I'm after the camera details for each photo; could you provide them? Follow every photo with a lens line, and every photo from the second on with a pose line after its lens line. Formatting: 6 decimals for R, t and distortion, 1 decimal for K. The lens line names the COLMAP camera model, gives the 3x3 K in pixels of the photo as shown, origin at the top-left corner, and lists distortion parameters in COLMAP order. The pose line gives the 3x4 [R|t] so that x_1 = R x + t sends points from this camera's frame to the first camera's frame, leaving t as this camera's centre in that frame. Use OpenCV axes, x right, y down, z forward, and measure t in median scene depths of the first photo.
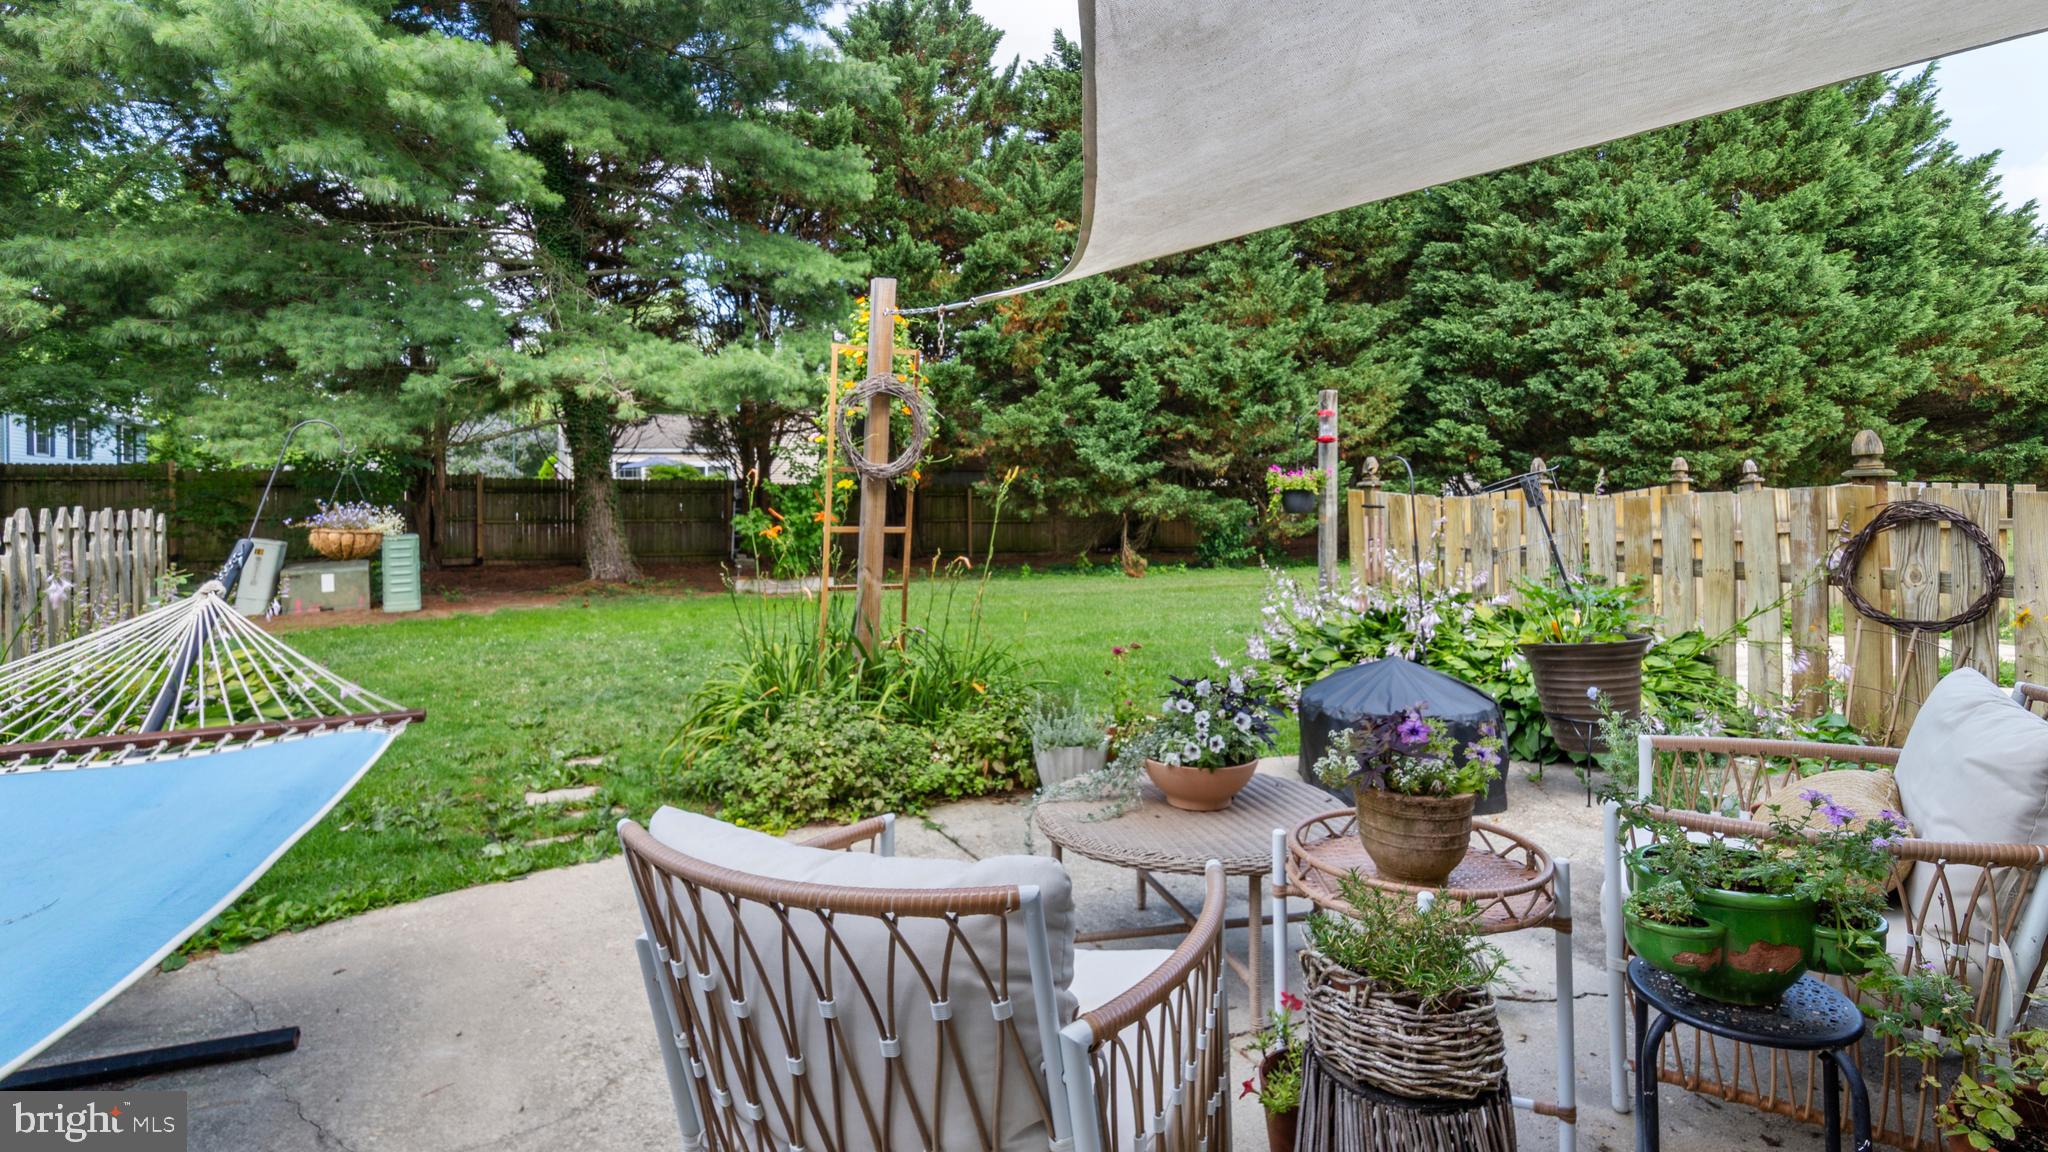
lens RADIAL K [[1002.6, 0, 990.7], [0, 1002.6, 532.8], [0, 0, 1]] dist [0.001367, -0.000062]
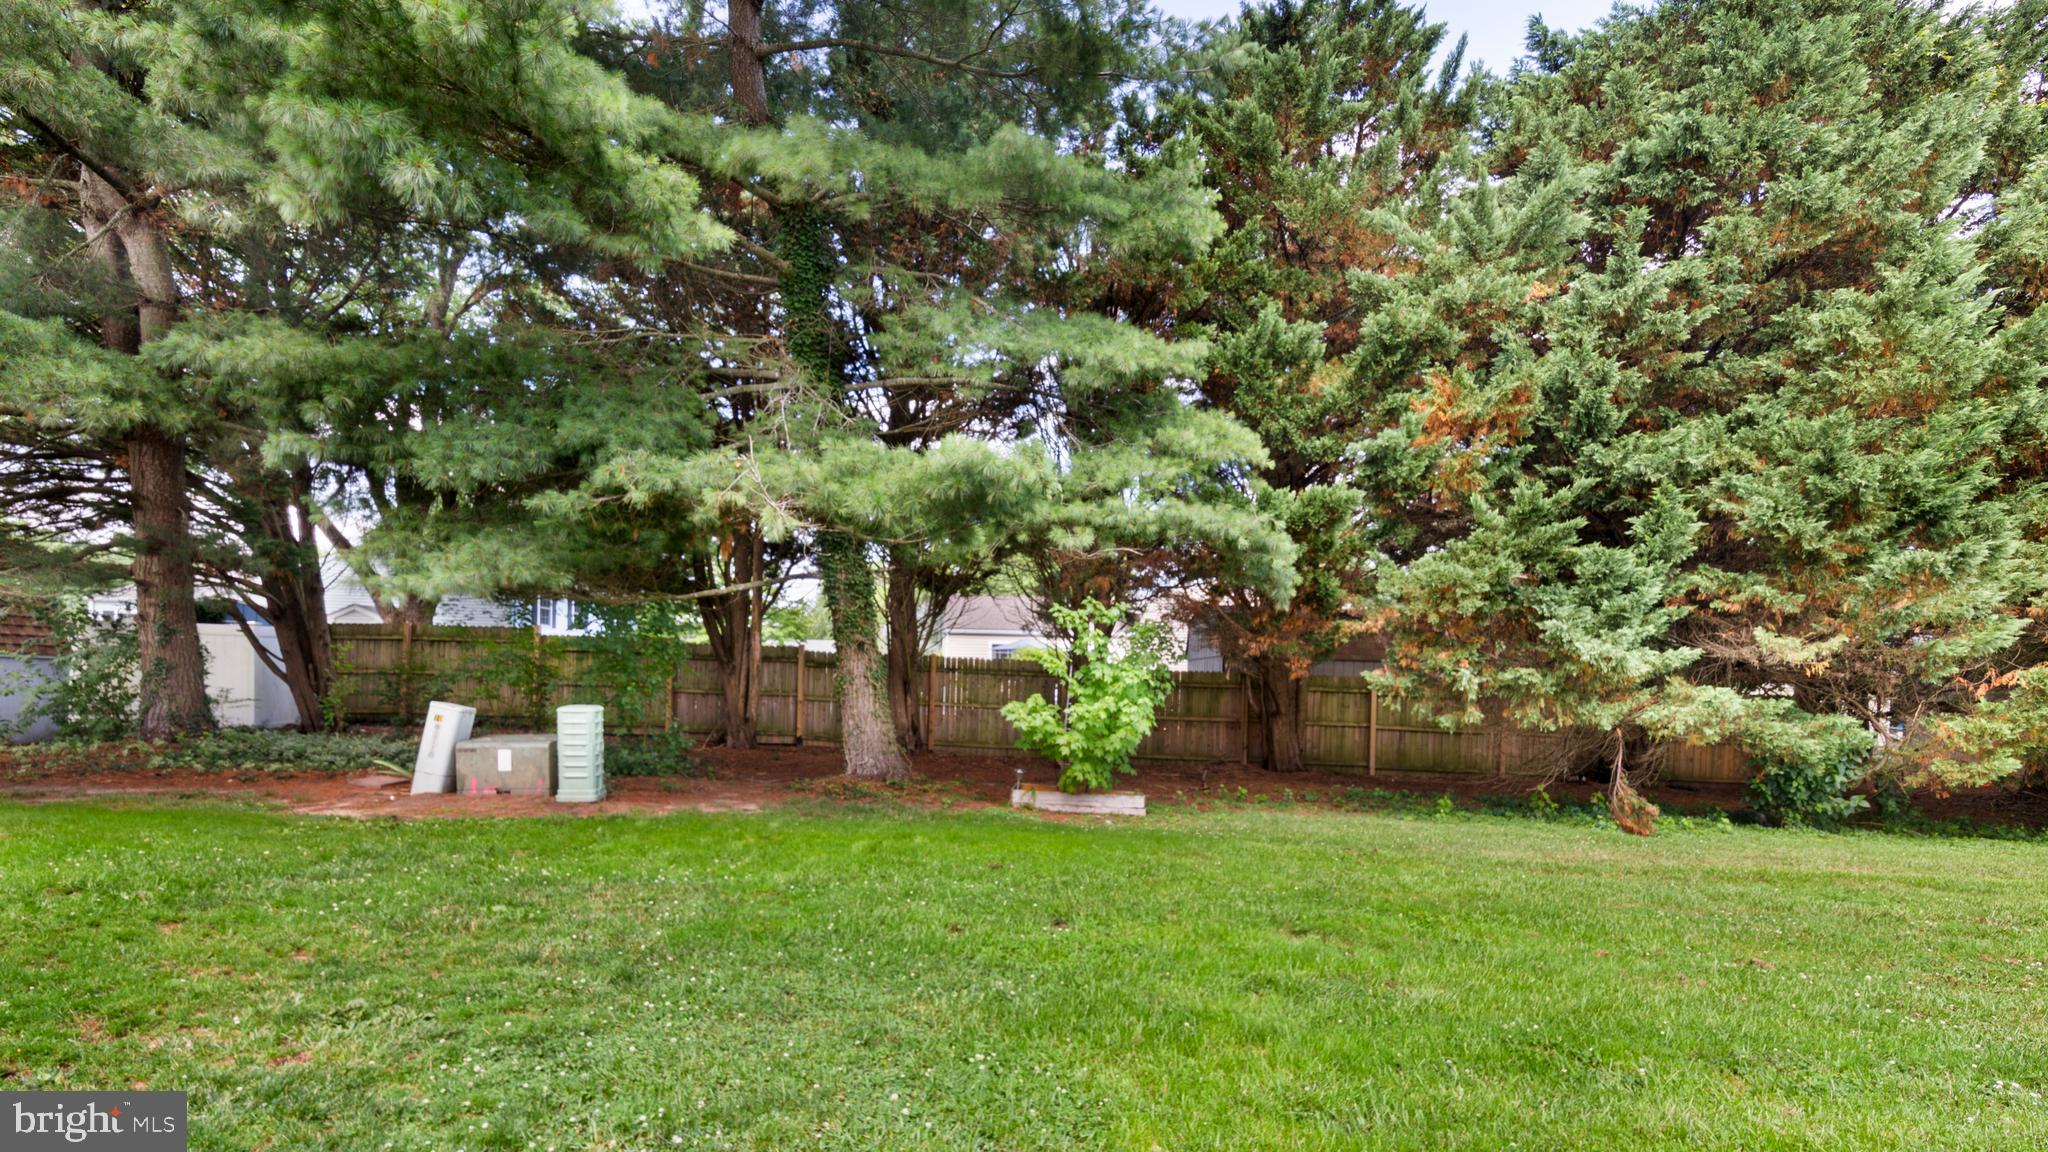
lens RADIAL K [[949.9, 0, 1019.9], [0, 949.9, 690.6], [0, 0, 1]] dist [0.003418, 0.000948]
pose [[0.916864, 0.041477, -0.397039, 0.025085], [-0.056059, 0.998110, -0.025186, -0.007916], [0.395244, 0.045349, 0.917456, 0.316384]]
